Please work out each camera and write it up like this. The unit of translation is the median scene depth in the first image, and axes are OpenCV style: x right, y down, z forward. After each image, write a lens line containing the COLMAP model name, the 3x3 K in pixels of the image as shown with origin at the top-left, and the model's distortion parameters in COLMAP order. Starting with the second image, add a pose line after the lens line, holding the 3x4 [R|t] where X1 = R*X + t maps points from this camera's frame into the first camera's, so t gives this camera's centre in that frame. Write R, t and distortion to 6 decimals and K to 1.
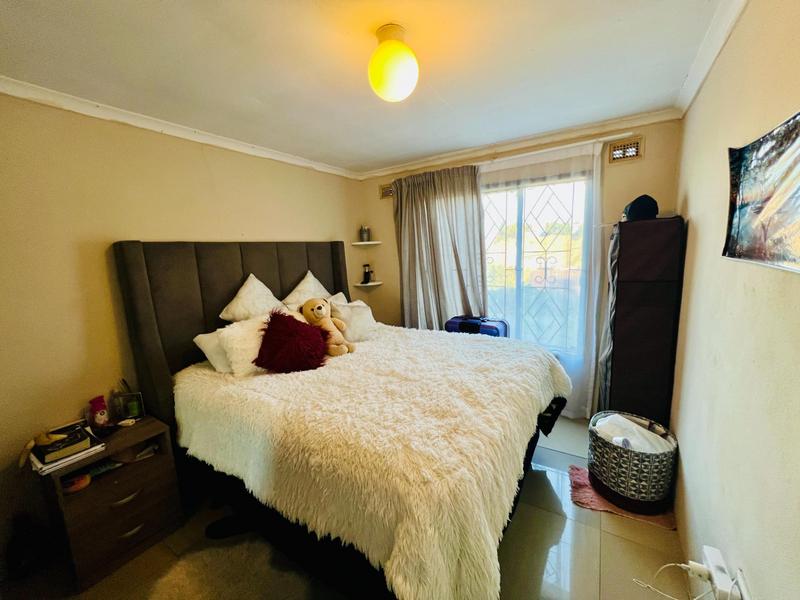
lens RADIAL K [[319.9, 0, 400.8], [0, 319.9, 301.5], [0, 0, 1]] dist [-0.000466, 0.000158]
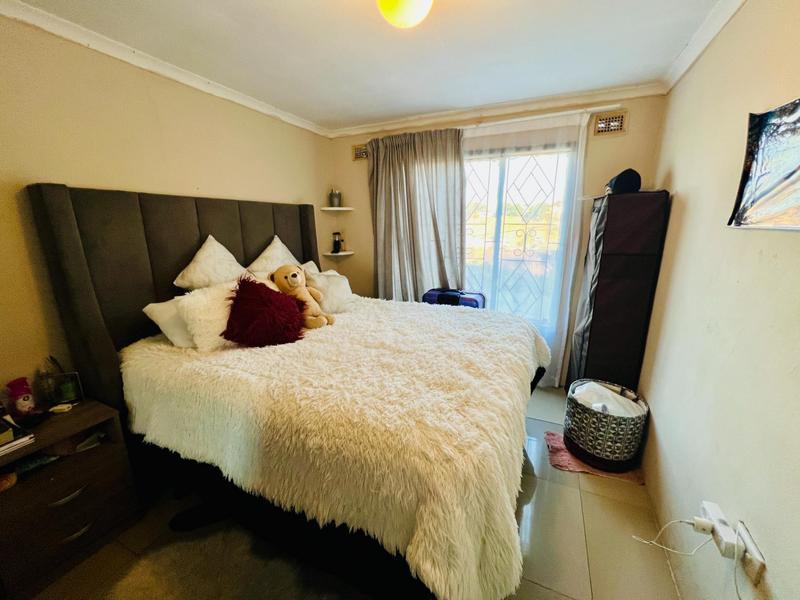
lens RADIAL K [[319.9, 0, 401.7], [0, 319.9, 300.5], [0, 0, 1]] dist [-0.000466, 0.000158]
pose [[0.990130, 0.007667, 0.139942, -0.095238], [-0.017684, 0.997357, 0.070477, 0.024951], [-0.139031, -0.072256, 0.987648, 0.075872]]
